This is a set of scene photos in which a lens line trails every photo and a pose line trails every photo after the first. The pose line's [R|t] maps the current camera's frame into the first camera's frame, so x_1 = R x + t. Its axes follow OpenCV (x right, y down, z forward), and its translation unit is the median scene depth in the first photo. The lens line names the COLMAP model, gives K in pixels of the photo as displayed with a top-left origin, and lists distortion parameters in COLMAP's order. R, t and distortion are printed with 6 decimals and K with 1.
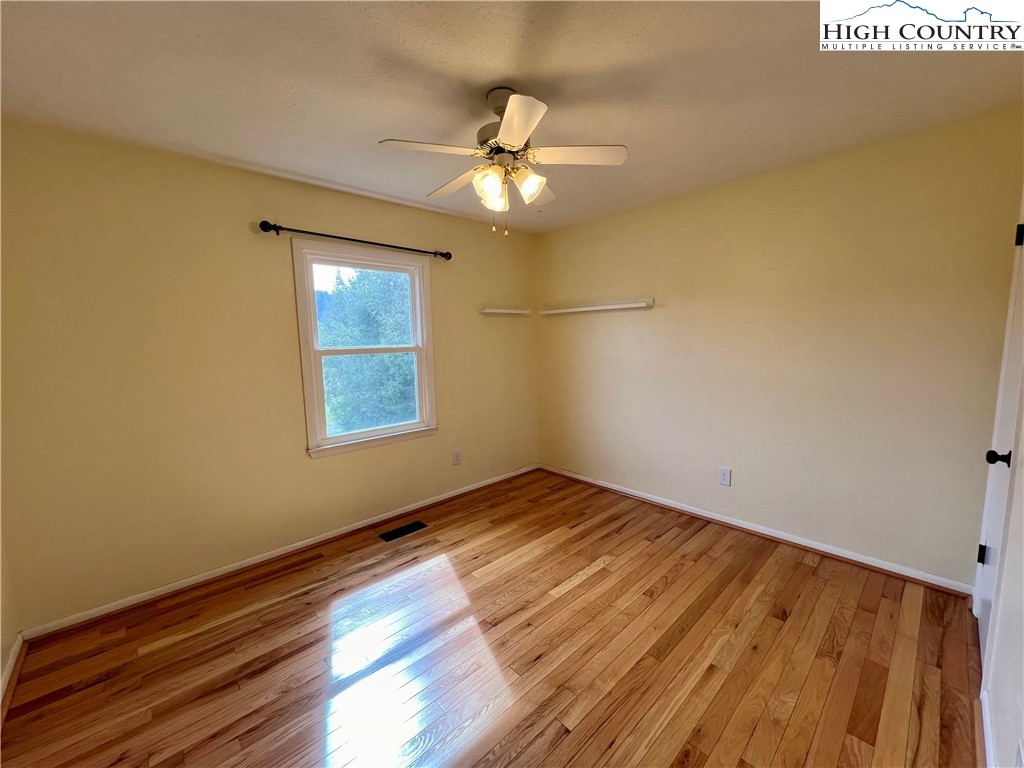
lens RADIAL K [[409.0, 0, 513.8], [0, 409.0, 388.1], [0, 0, 1]] dist [-0.000880, 0.000010]
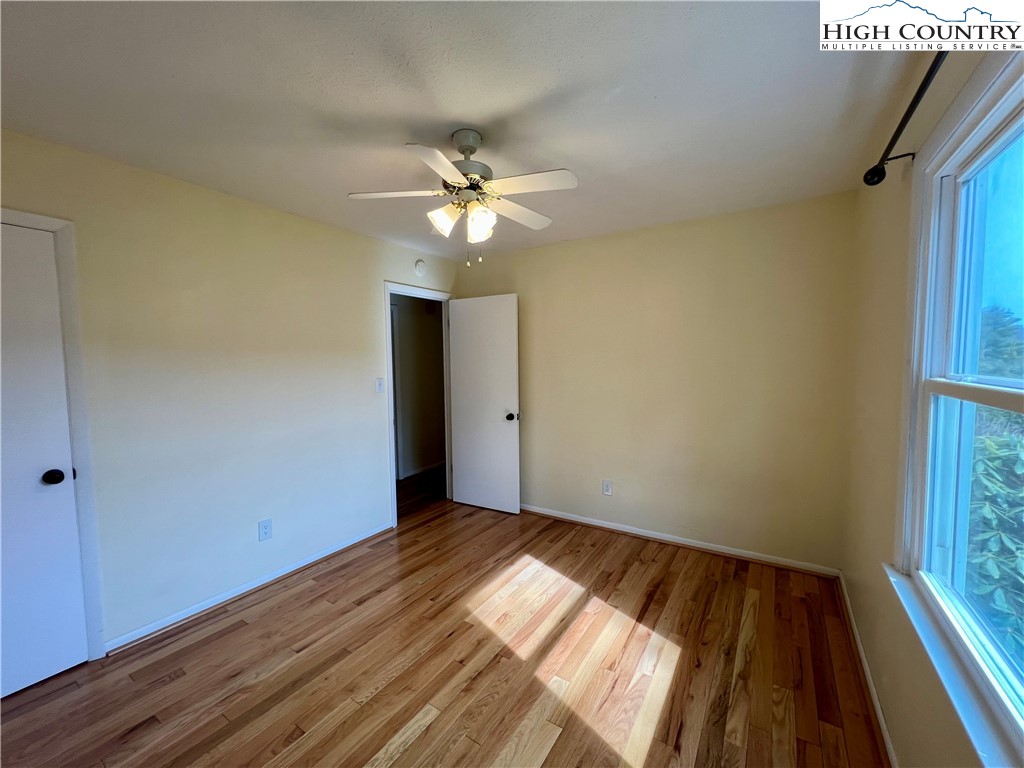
lens RADIAL K [[416.5, 0, 527.8], [0, 416.5, 386.0], [0, 0, 1]] dist [0.164922, 0.000039]
pose [[-0.960187, 0.065024, -0.271687, 0.134680], [0.016268, 0.983898, 0.177987, -0.263917], [0.278886, 0.166481, -0.945784, 1.984434]]
